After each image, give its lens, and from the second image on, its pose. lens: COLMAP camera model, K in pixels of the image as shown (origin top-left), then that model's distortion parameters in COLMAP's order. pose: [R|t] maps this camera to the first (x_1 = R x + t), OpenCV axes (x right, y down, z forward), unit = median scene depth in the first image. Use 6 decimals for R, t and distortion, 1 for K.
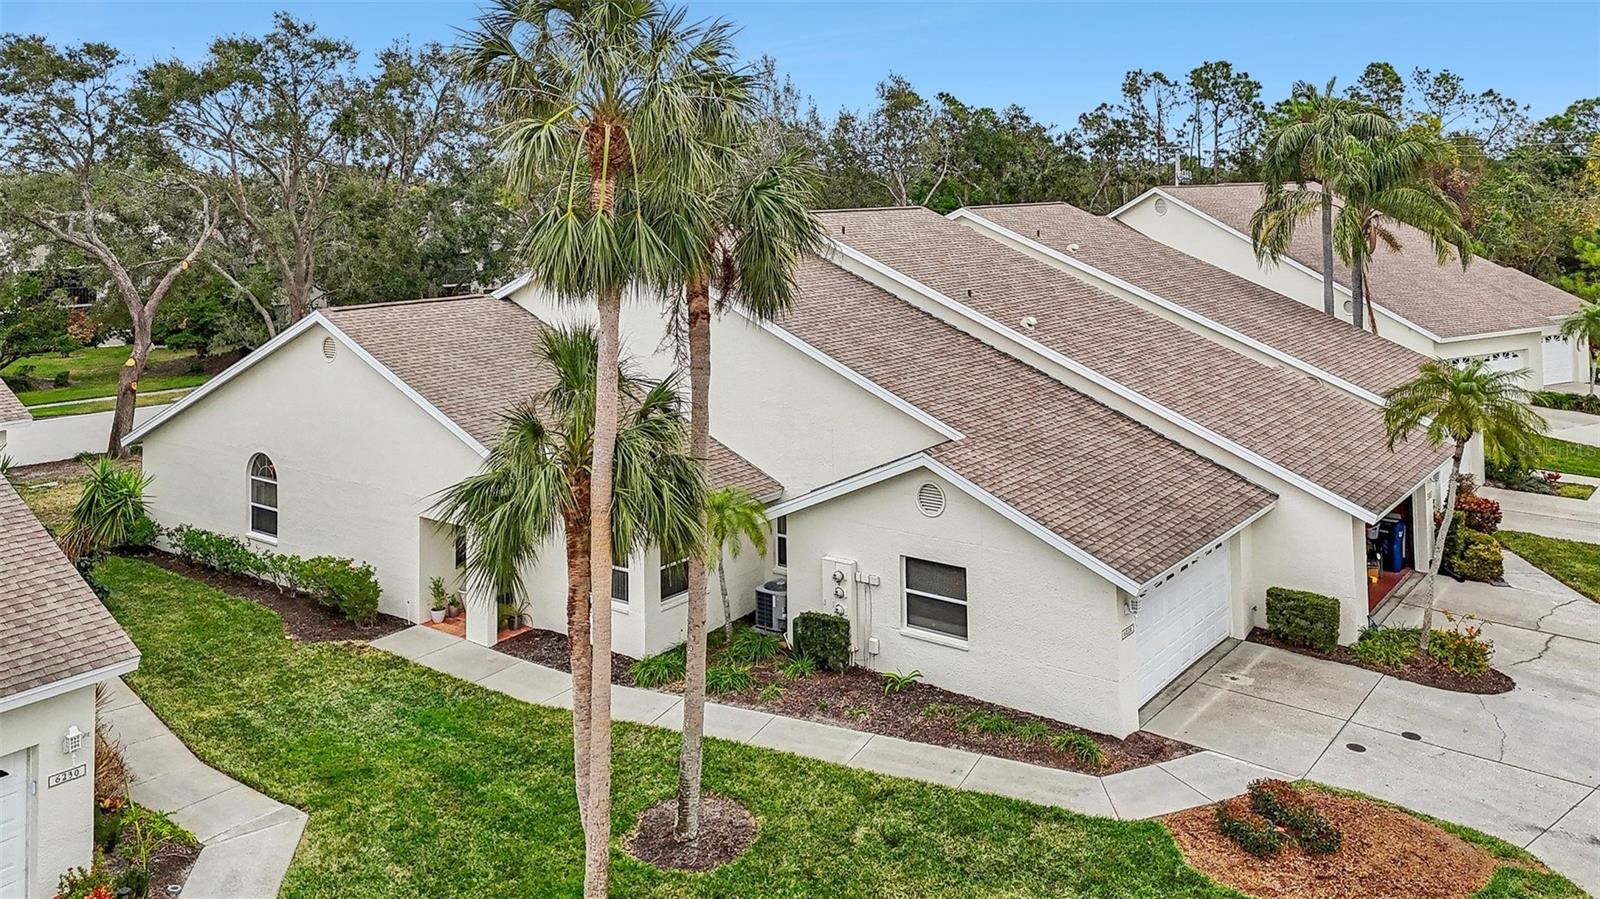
lens RADIAL K [[1129.1, 0, 831.1], [0, 1129.1, 380.4], [0, 0, 1]] dist [0.042691, -0.030054]
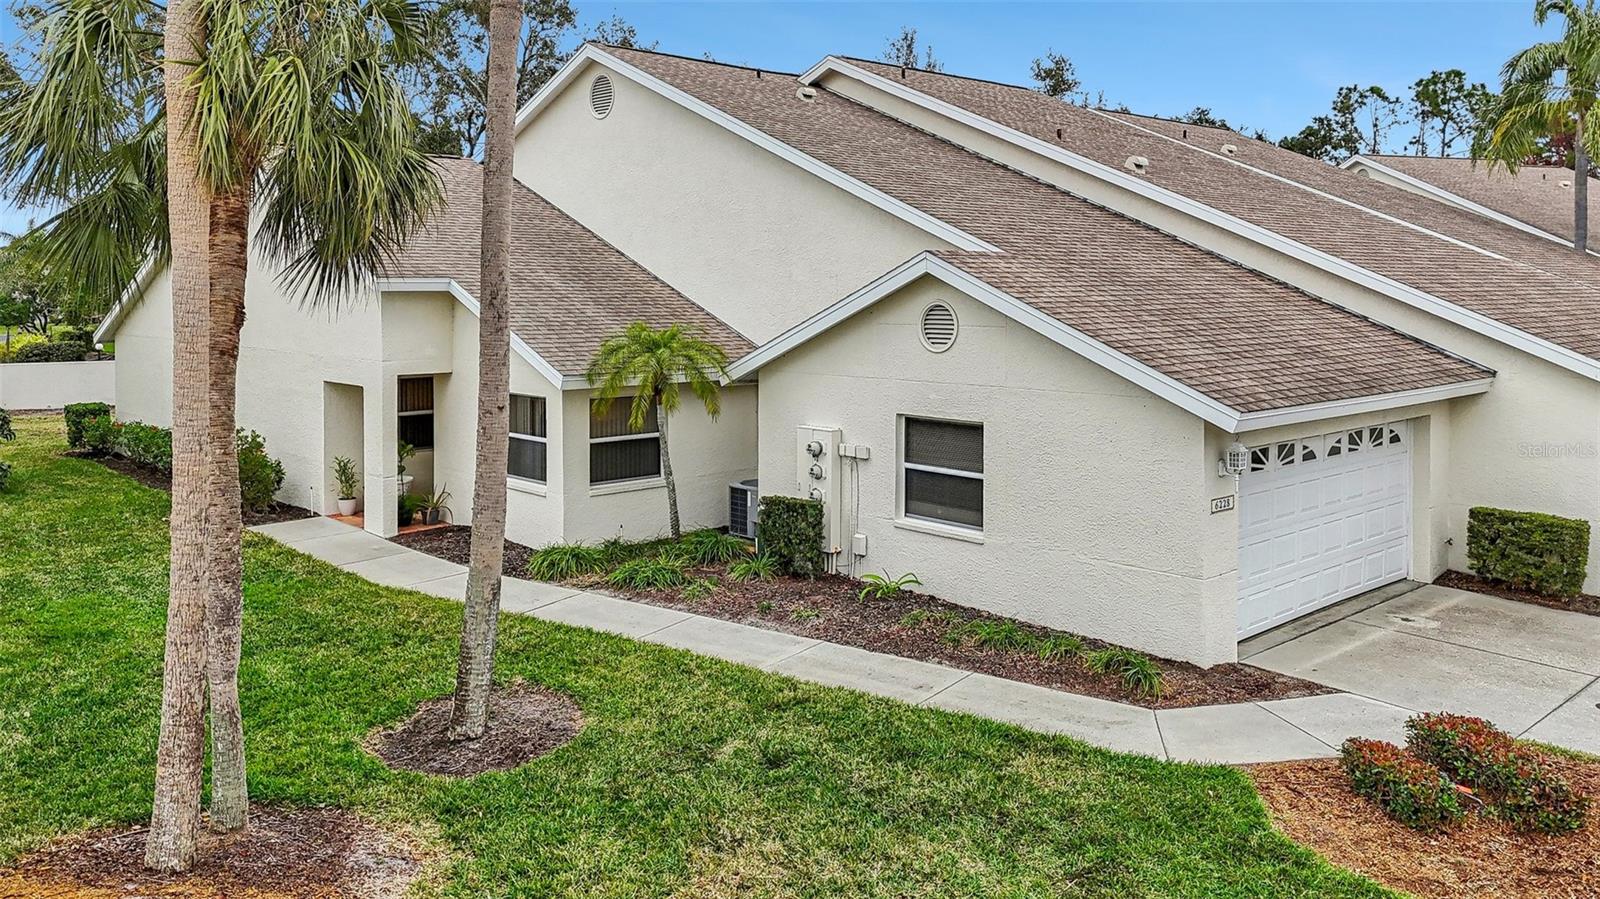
lens RADIAL K [[1129.1, 0, 800.5], [0, 1129.1, 482.7], [0, 0, 1]] dist [0.042691, -0.030054]
pose [[0.983804, 0.028715, -0.176931, 0.129480], [-0.022043, 0.998974, 0.039560, 0.173566], [0.177886, -0.035019, 0.983428, 0.305053]]
